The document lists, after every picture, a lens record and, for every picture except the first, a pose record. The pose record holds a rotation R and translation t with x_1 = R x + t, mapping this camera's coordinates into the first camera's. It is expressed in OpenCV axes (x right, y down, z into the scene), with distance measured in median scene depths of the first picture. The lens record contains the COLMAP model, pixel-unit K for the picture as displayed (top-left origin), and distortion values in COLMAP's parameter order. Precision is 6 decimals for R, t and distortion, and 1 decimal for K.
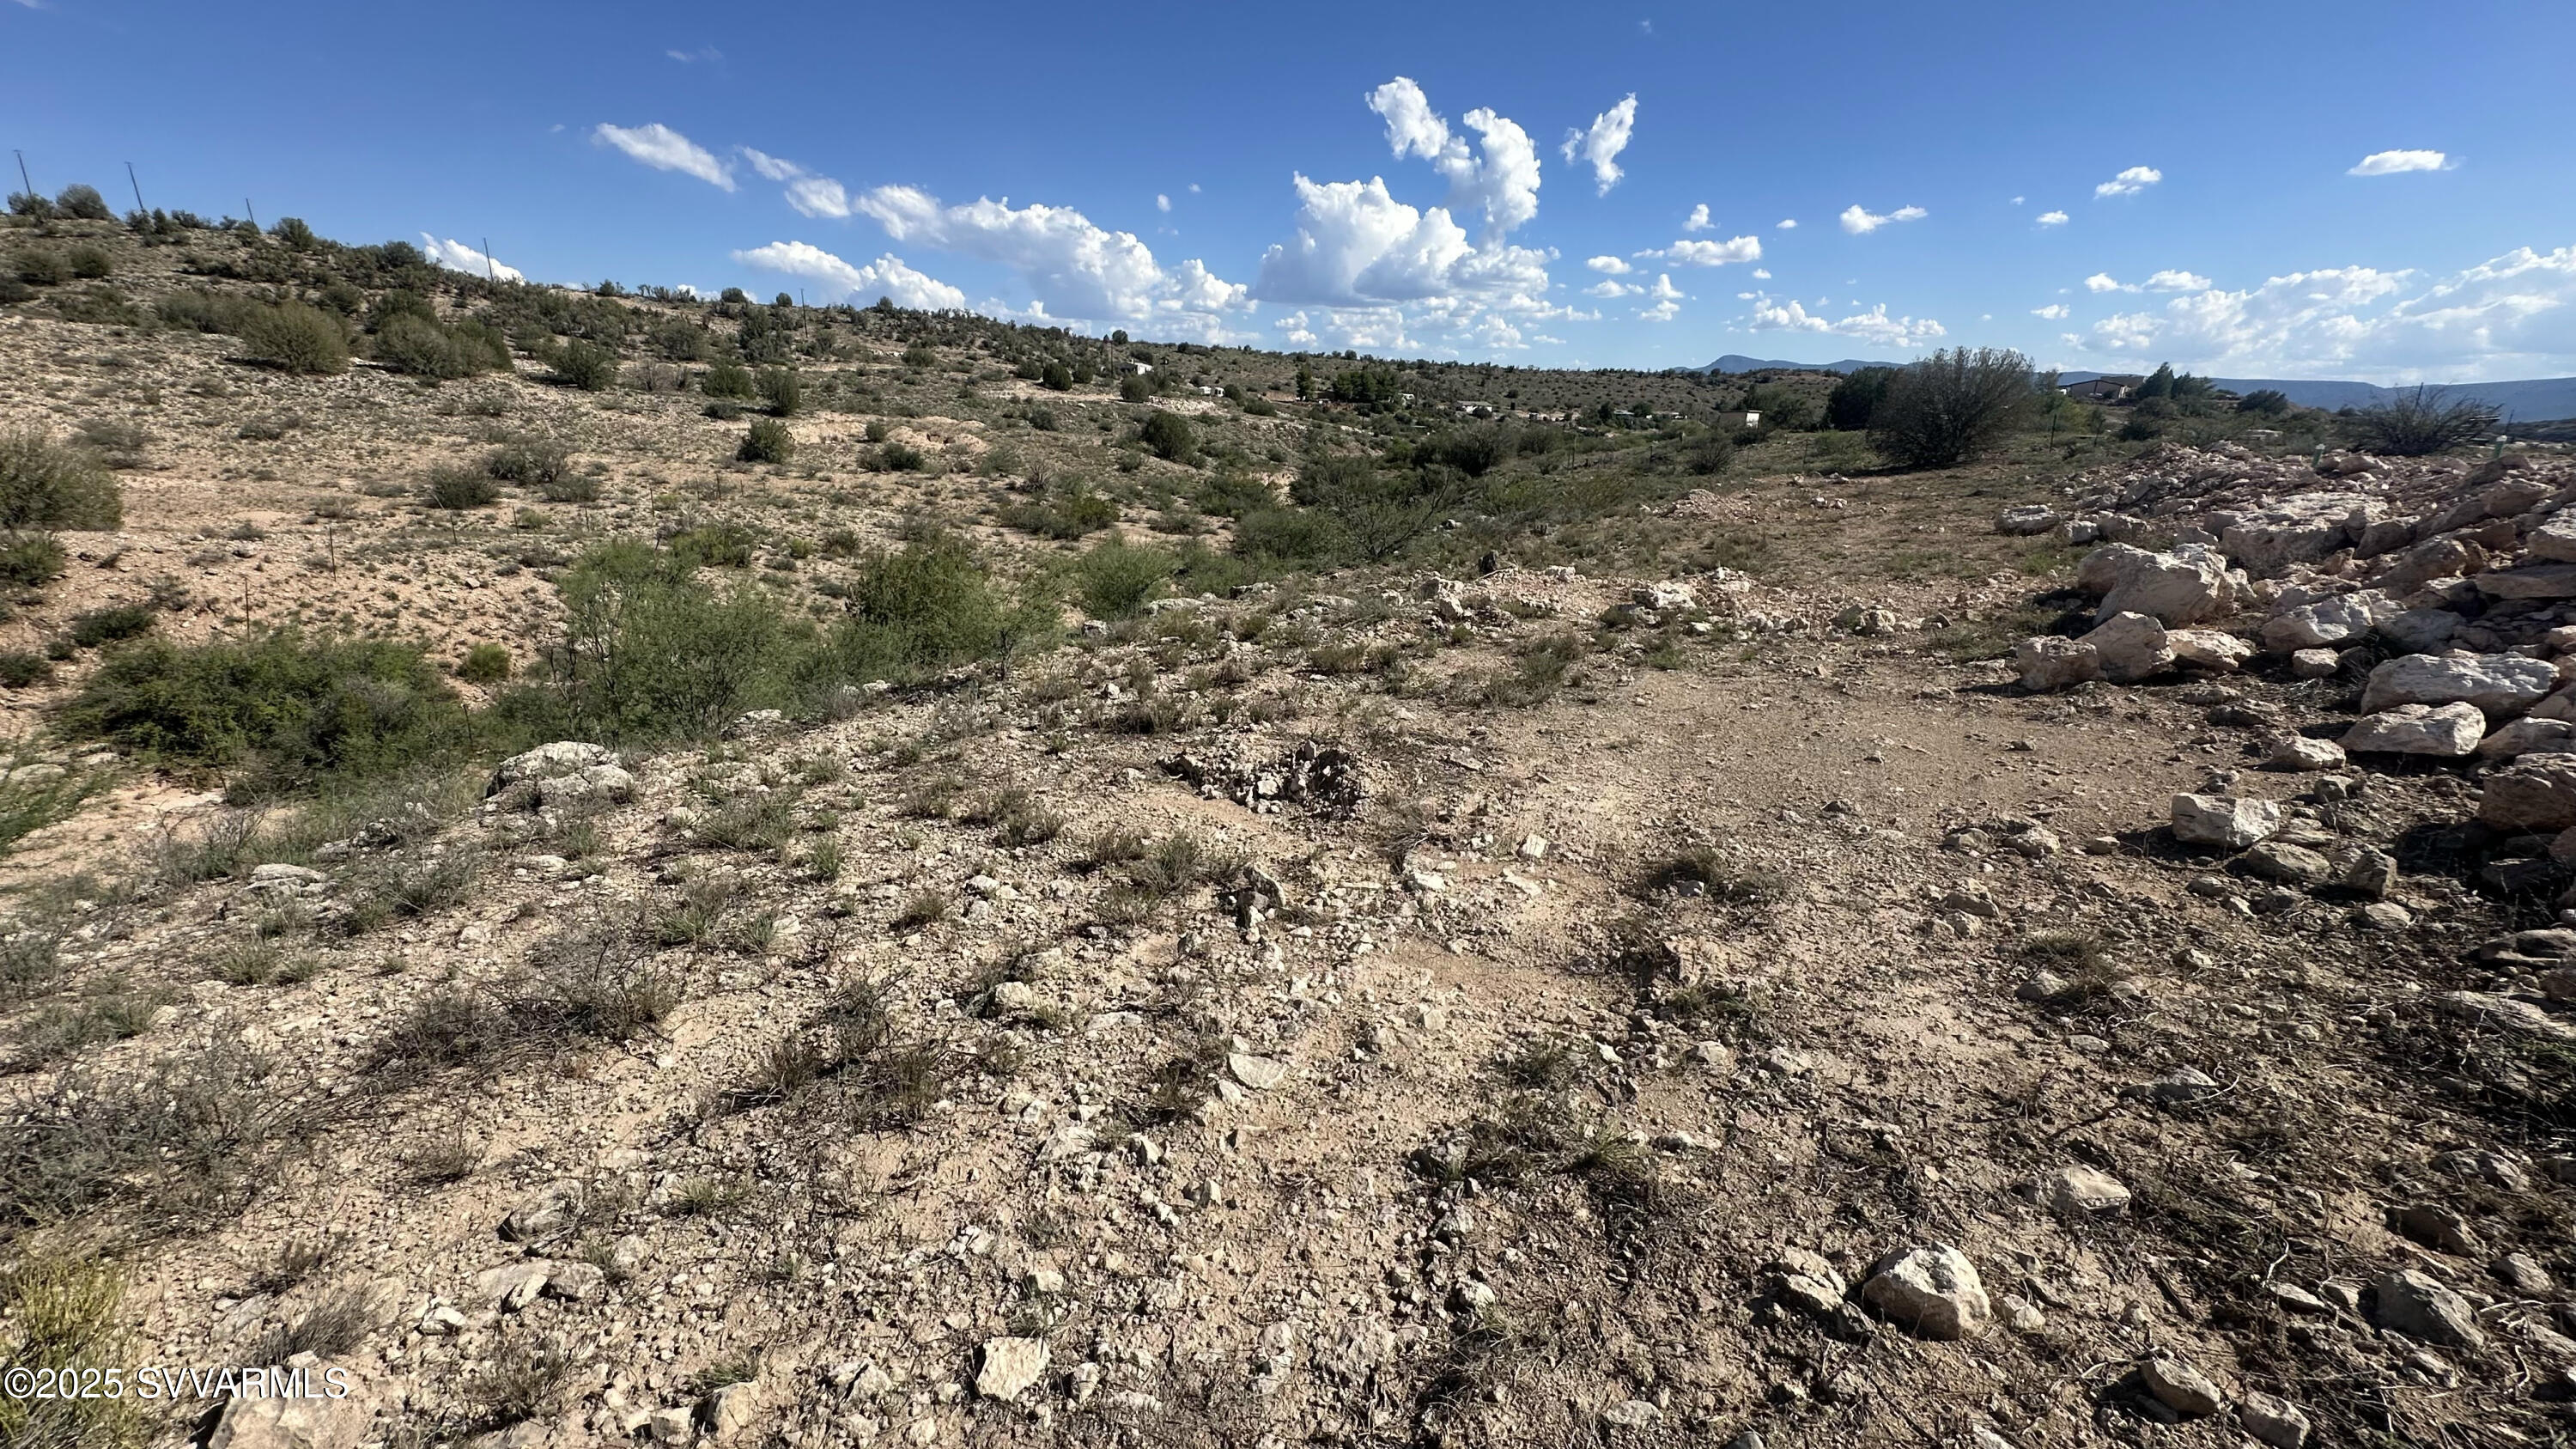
lens RADIAL K [[1031.2, 0, 1286.7], [0, 1031.2, 718.1], [0, 0, 1]] dist [-0.004417, 0.001434]
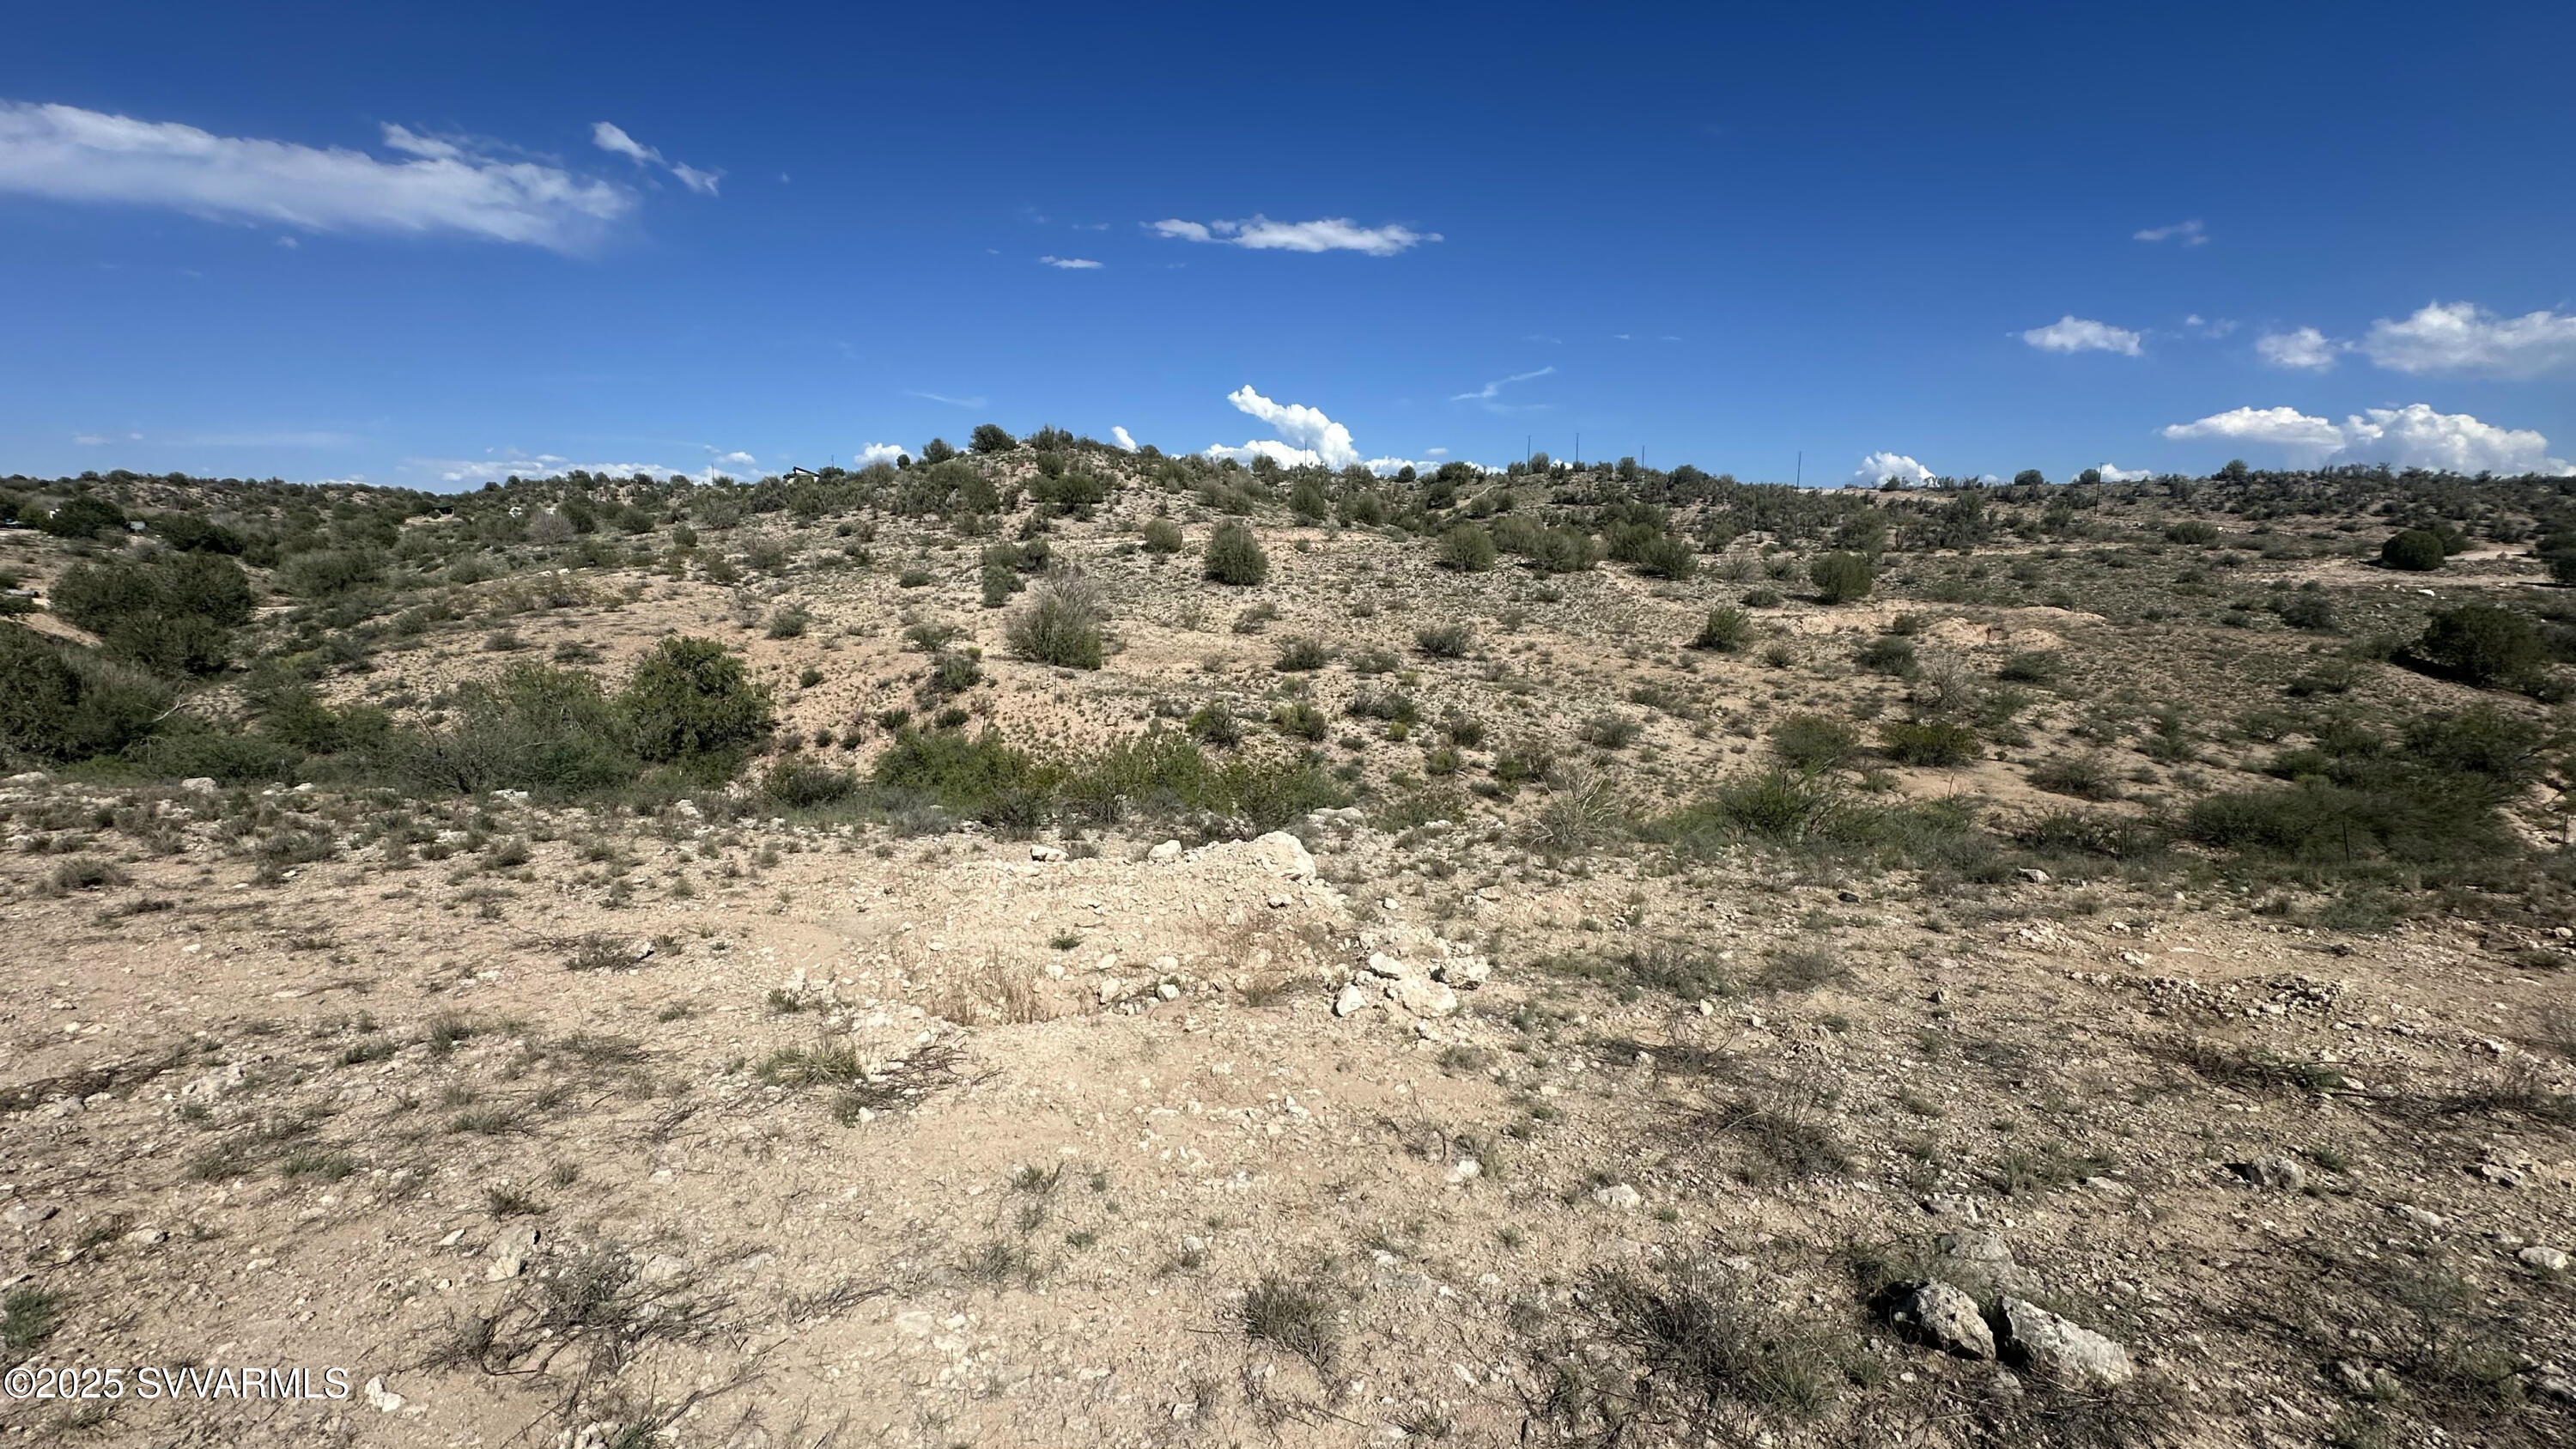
lens RADIAL K [[1031.2, 0, 1286.8], [0, 1031.2, 739.3], [0, 0, 1]] dist [-0.004417, 0.001434]
pose [[0.399136, 0.128256, -0.907877, 0.116374], [-0.264631, 0.964145, 0.019864, -0.041908], [0.877873, 0.232324, 0.418766, 0.135397]]
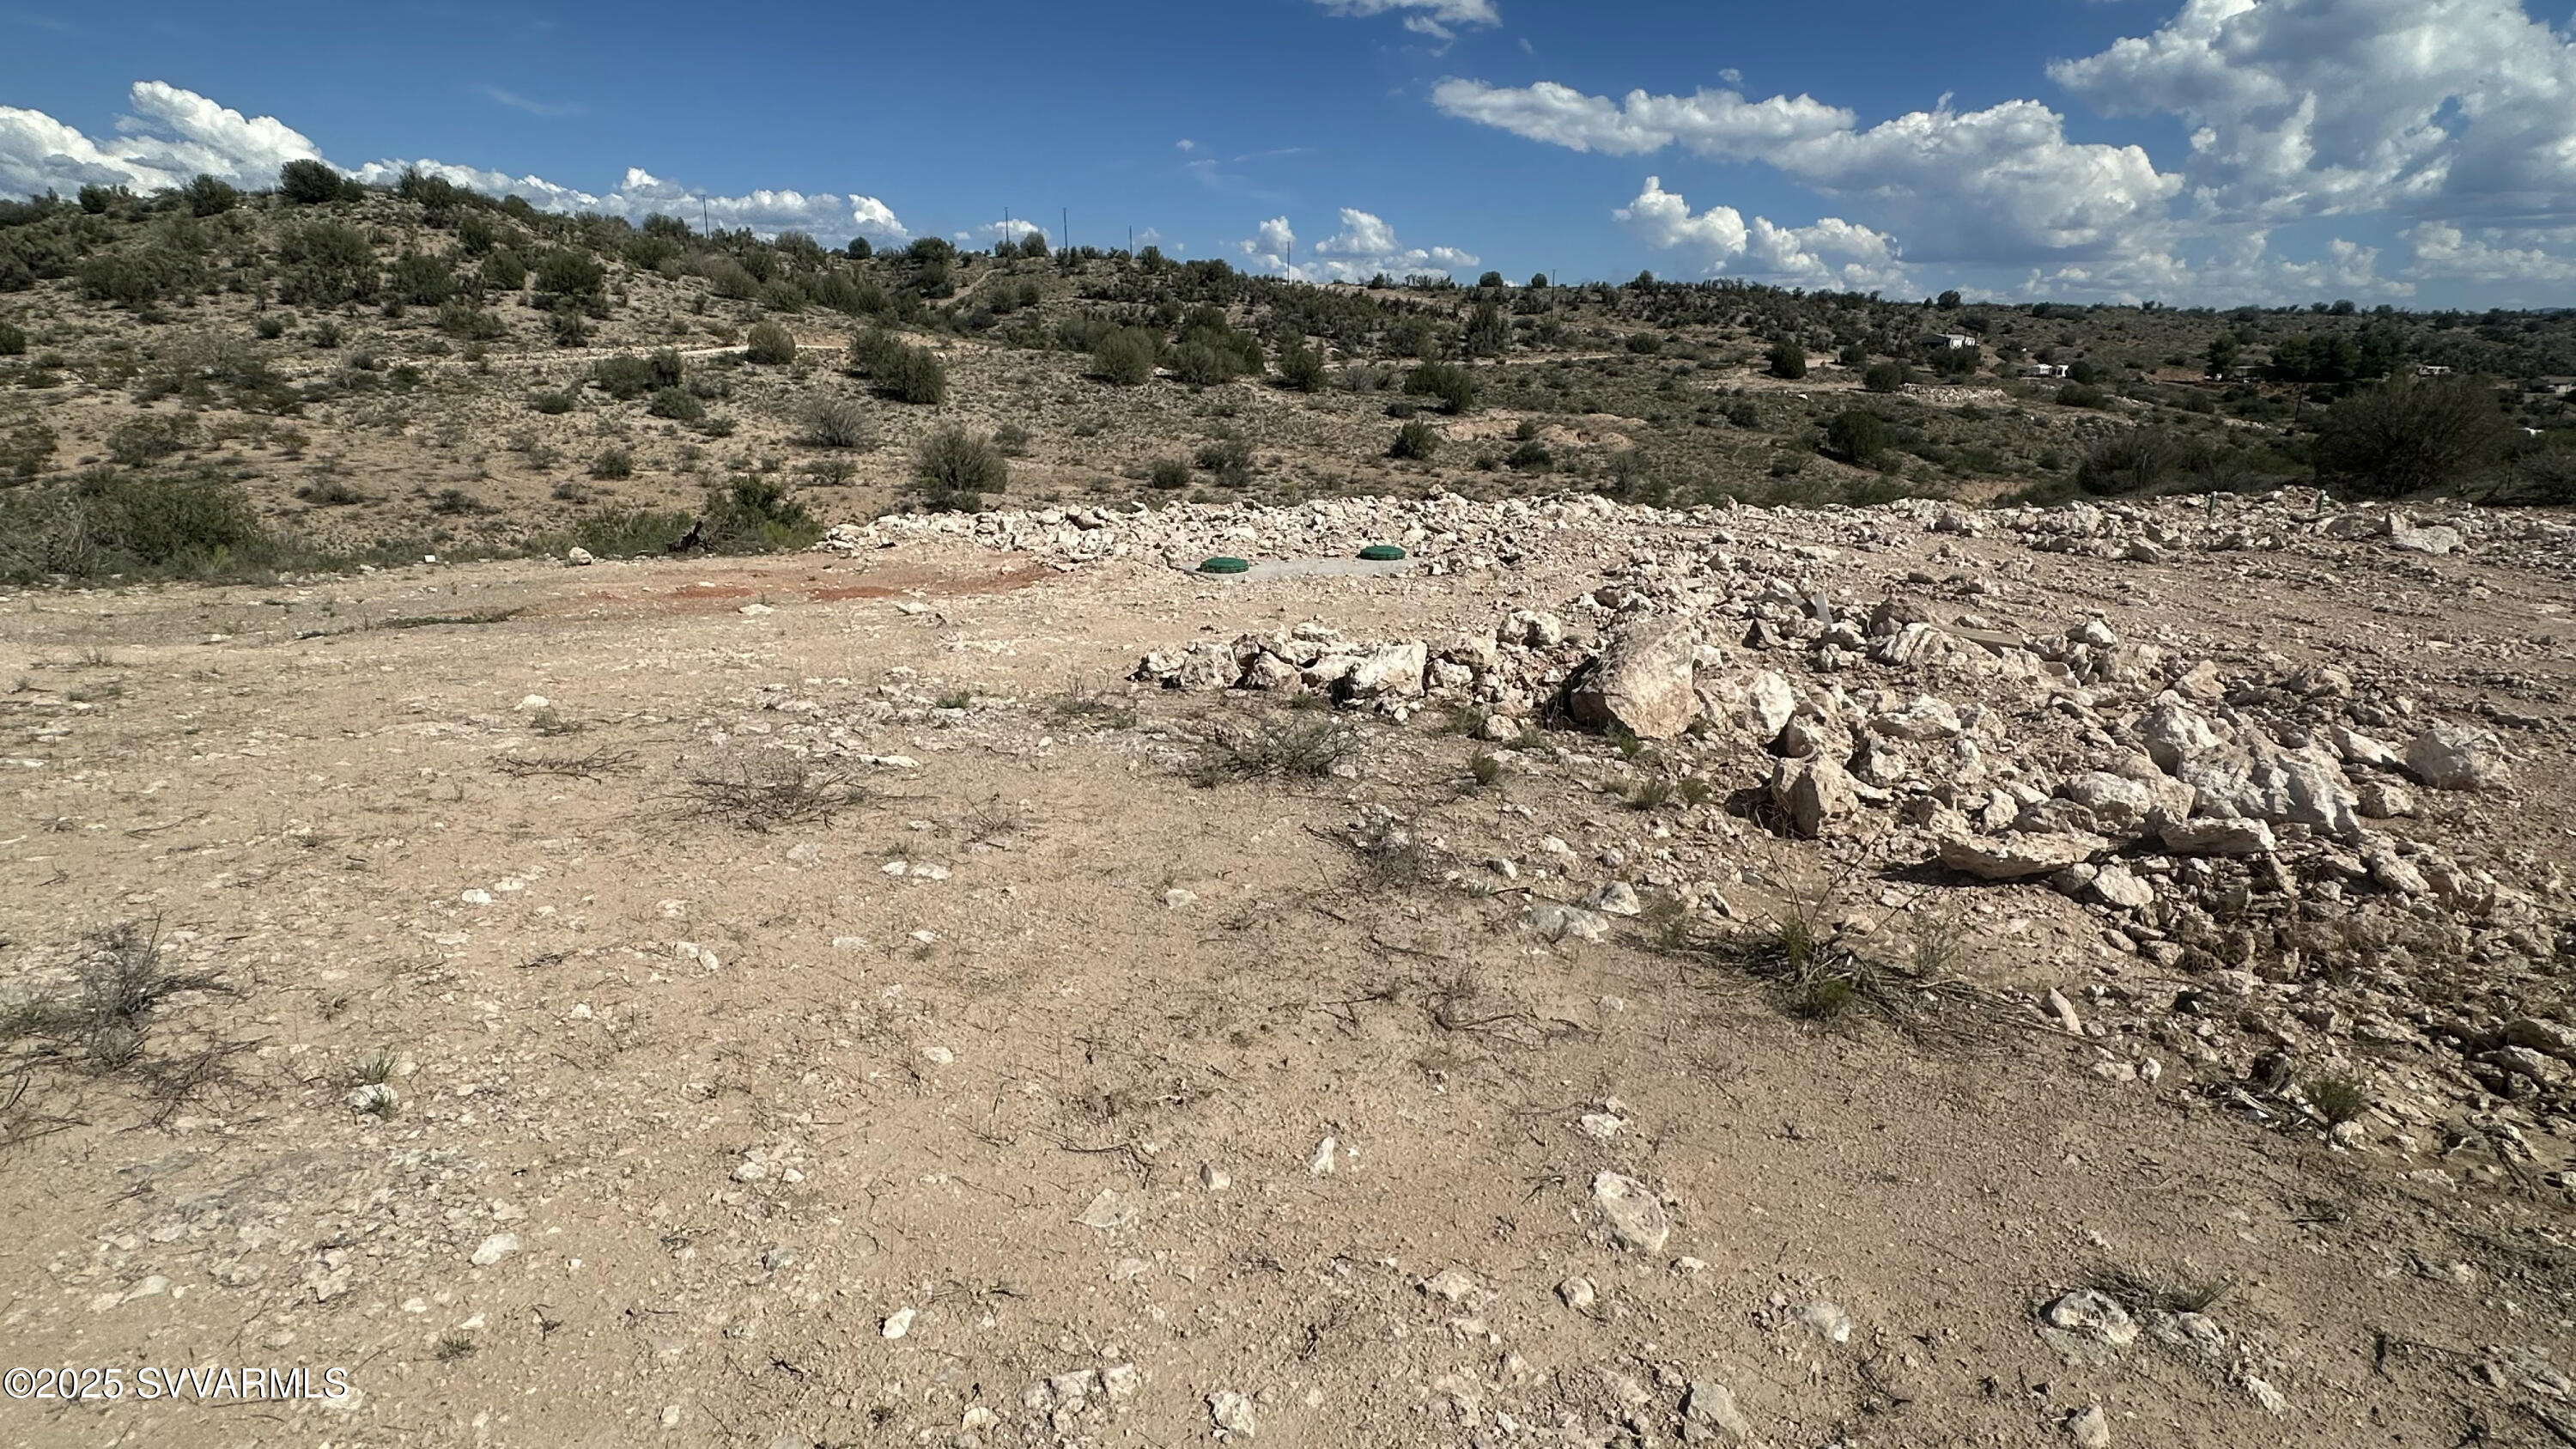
lens RADIAL K [[1310.6, 0, 1287.1], [0, 1310.6, 740.0], [0, 0, 1]] dist [-0.004649, 0.001865]
pose [[0.800588, 0.147251, -0.580840, 0.137611], [-0.163838, 0.986191, 0.024191, 0.022185], [0.576381, 0.075796, 0.813658, -0.114259]]
